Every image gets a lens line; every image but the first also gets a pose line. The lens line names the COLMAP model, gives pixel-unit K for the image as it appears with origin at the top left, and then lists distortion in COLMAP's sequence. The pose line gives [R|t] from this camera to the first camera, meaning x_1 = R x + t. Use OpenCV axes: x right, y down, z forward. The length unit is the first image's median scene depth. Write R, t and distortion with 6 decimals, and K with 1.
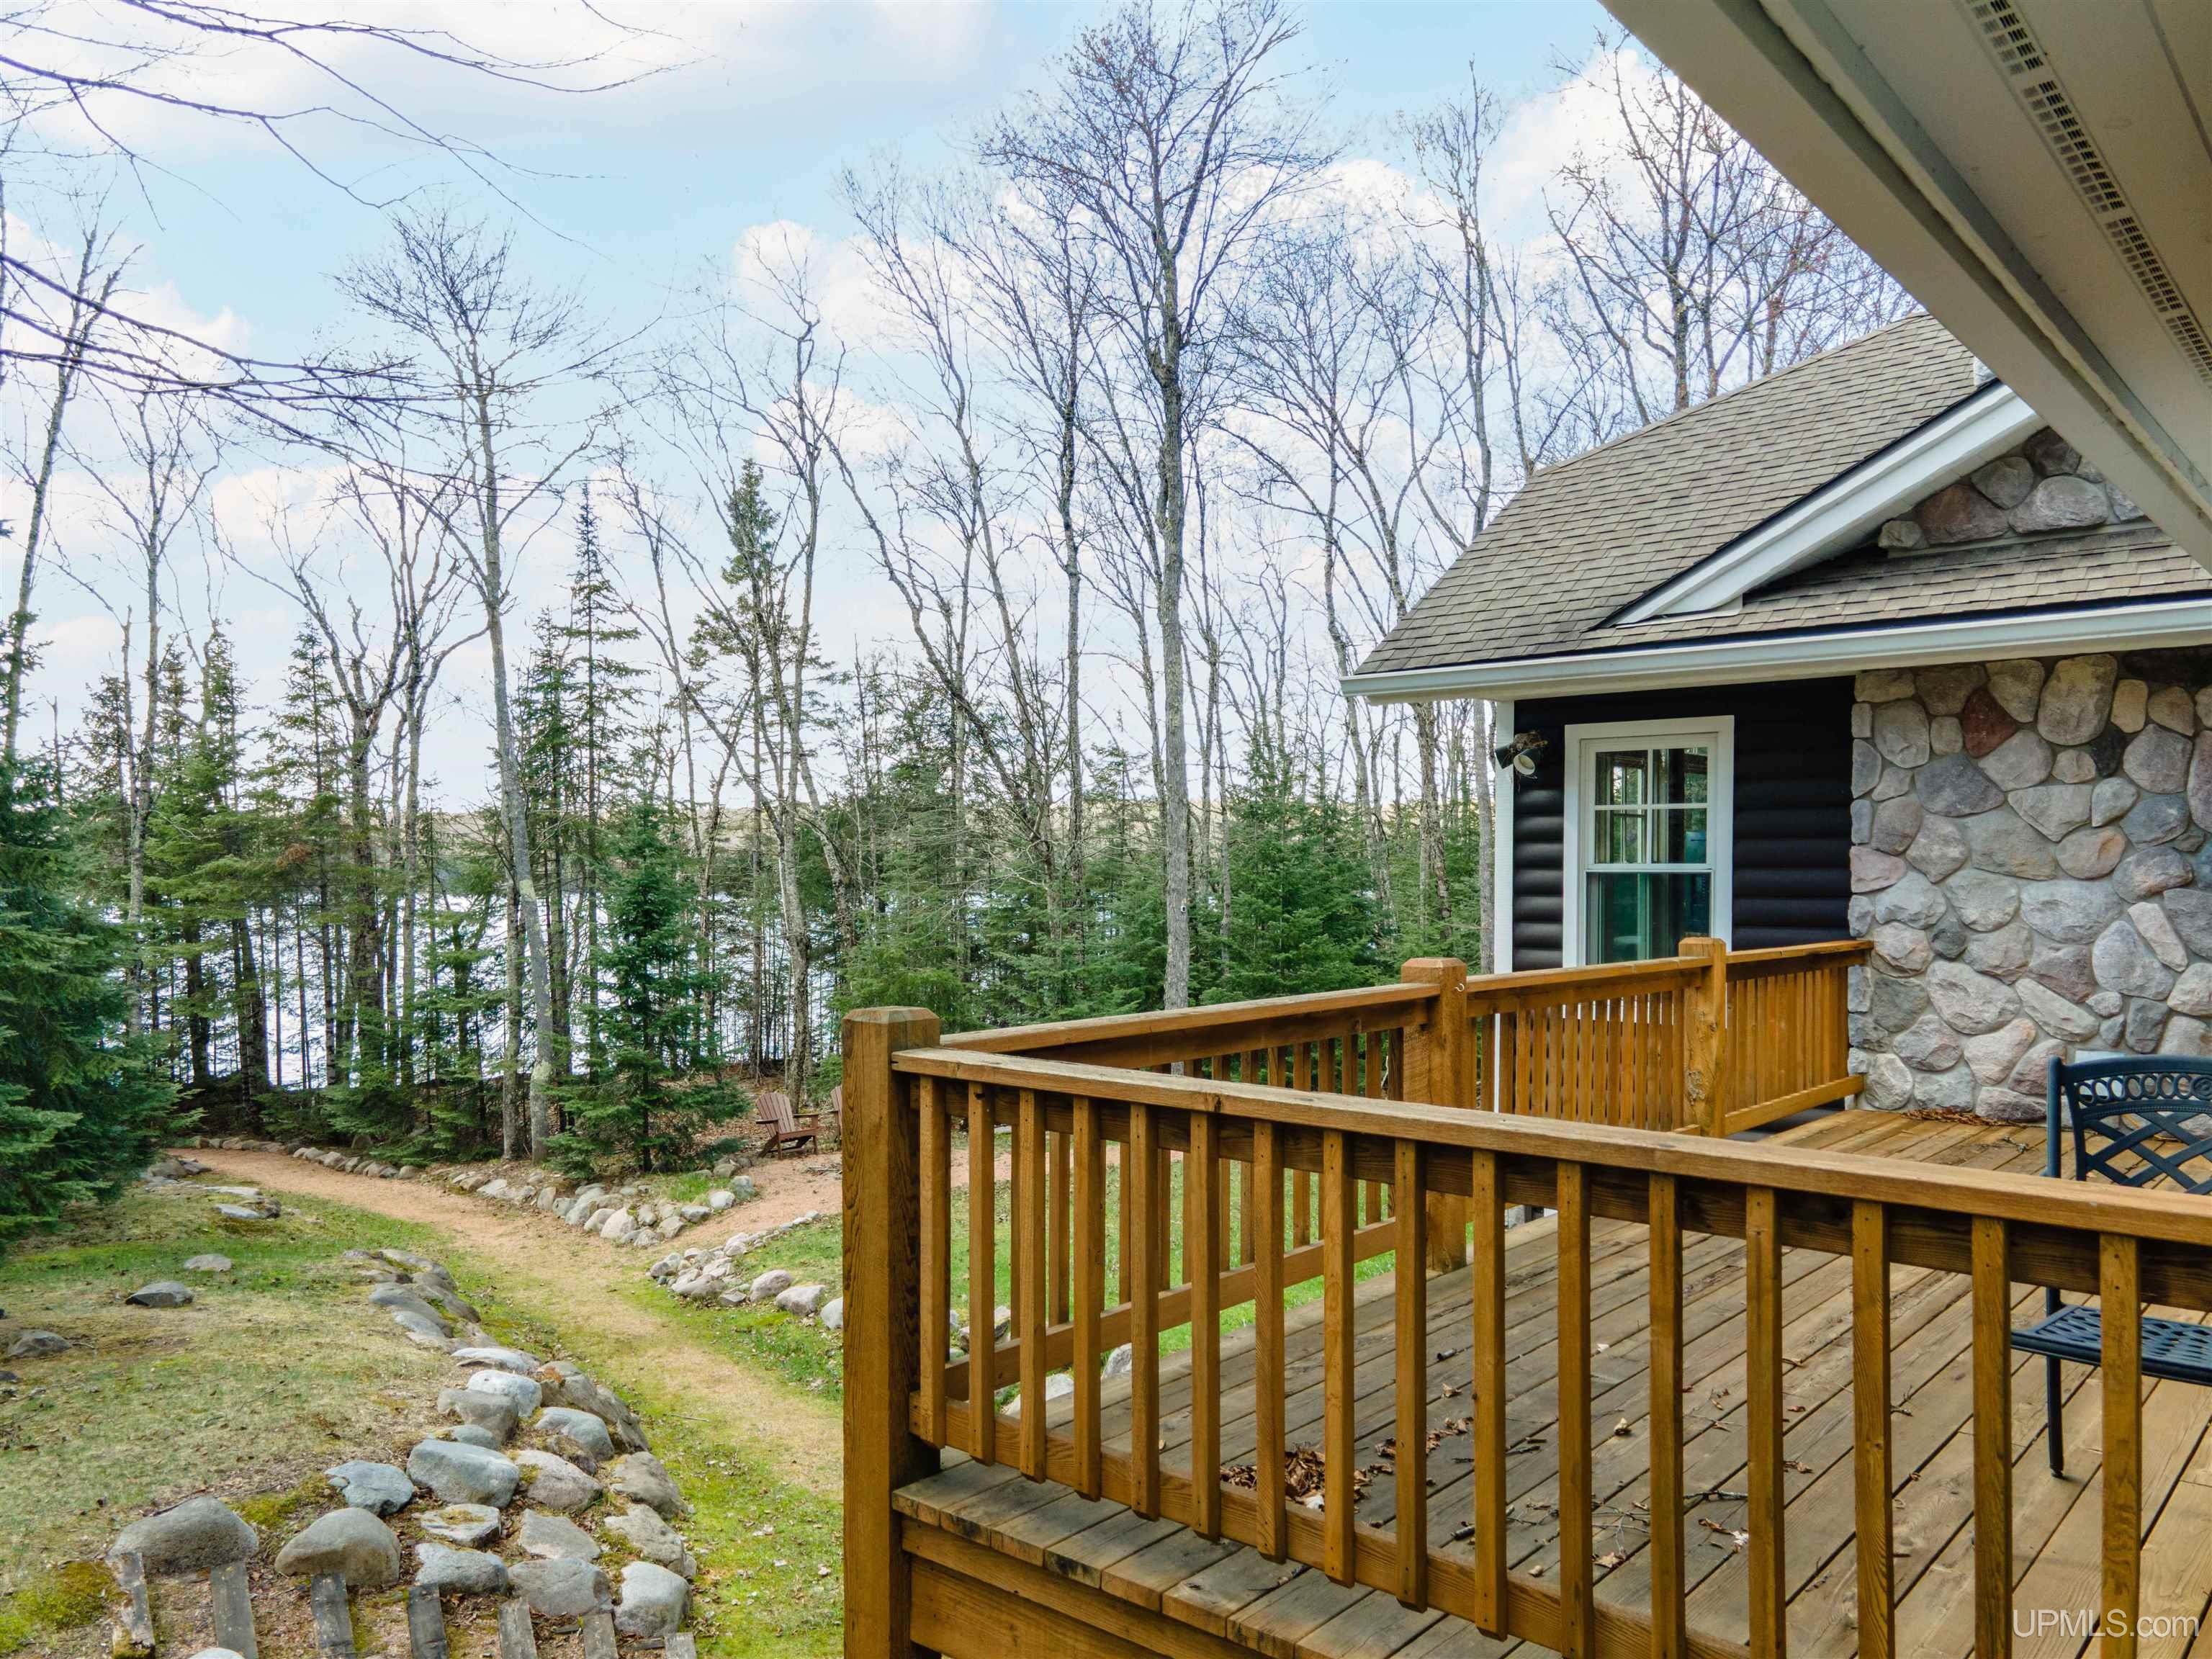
lens RADIAL K [[1620.8, 0, 1103.7], [0, 1620.8, 905.8], [0, 0, 1]] dist [0.035122, -0.001332]
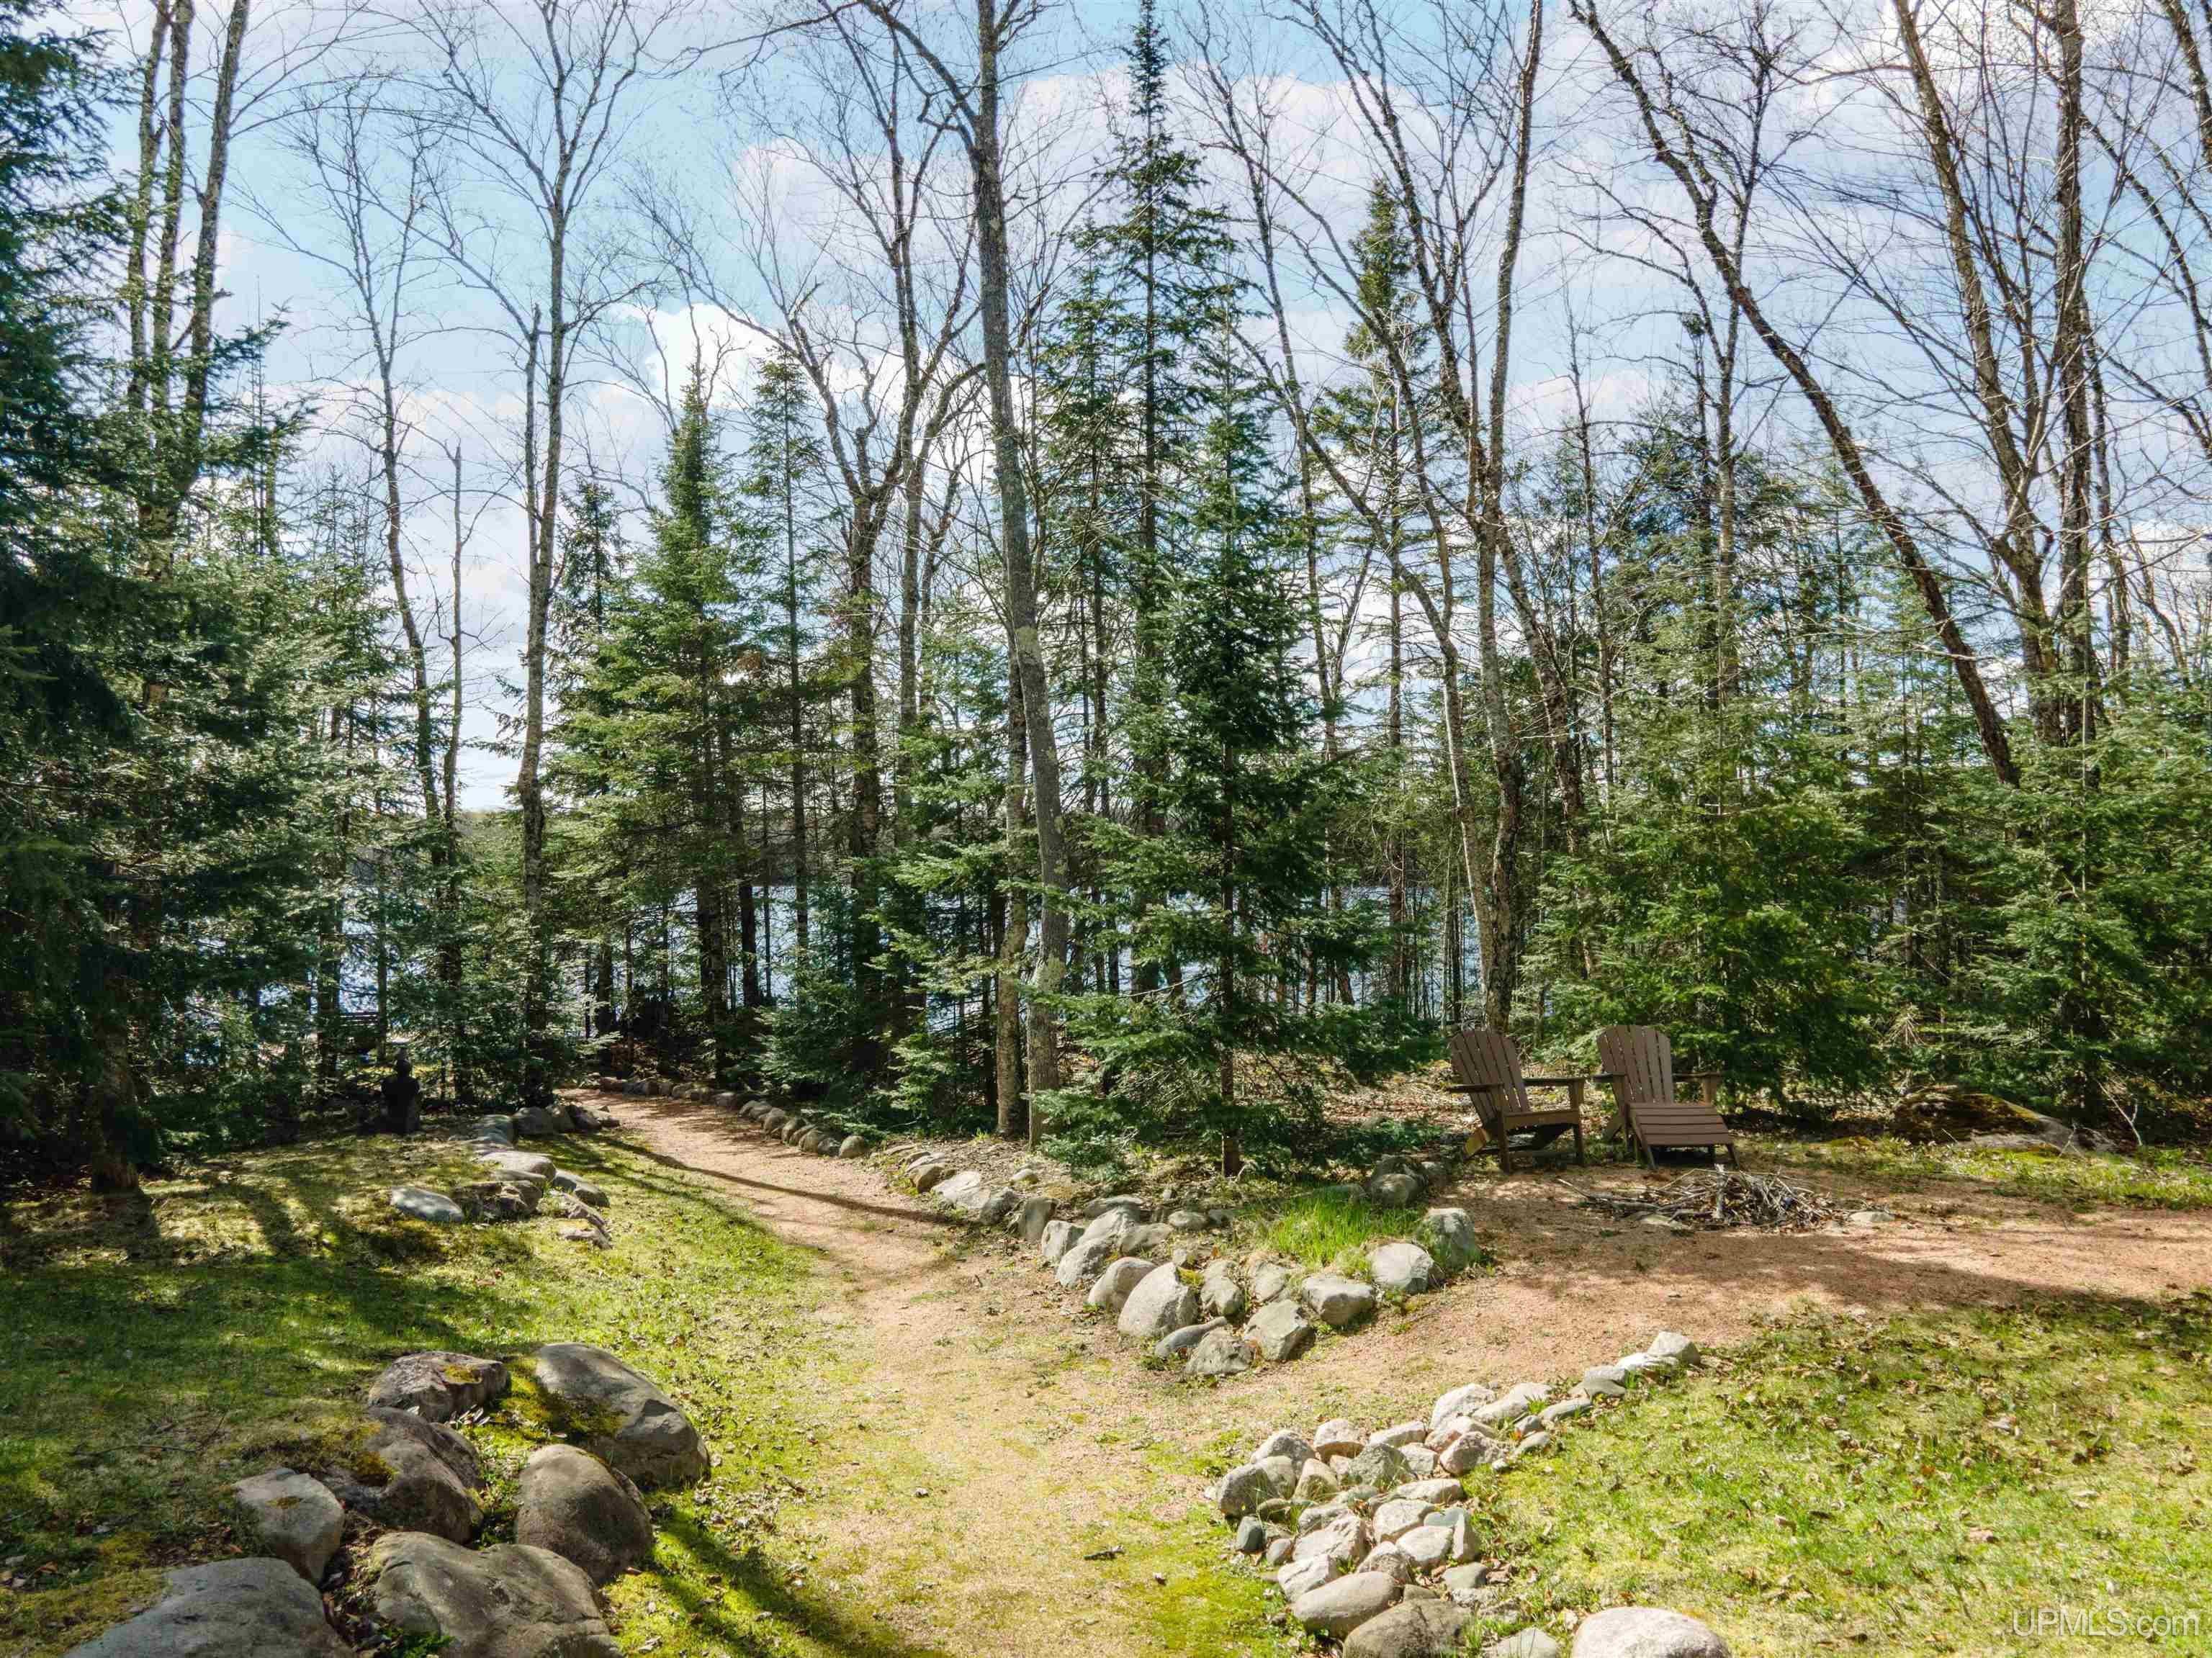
lens RADIAL K [[1629.0, 0, 1108.9], [0, 1629.0, 842.6], [0, 0, 1]] dist [0.064315, -0.038771]
pose [[0.935008, -0.002503, -0.354617, -0.129617], [-0.010987, 0.999291, -0.036023, 0.074900], [0.354456, 0.037578, 0.934317, 0.485785]]
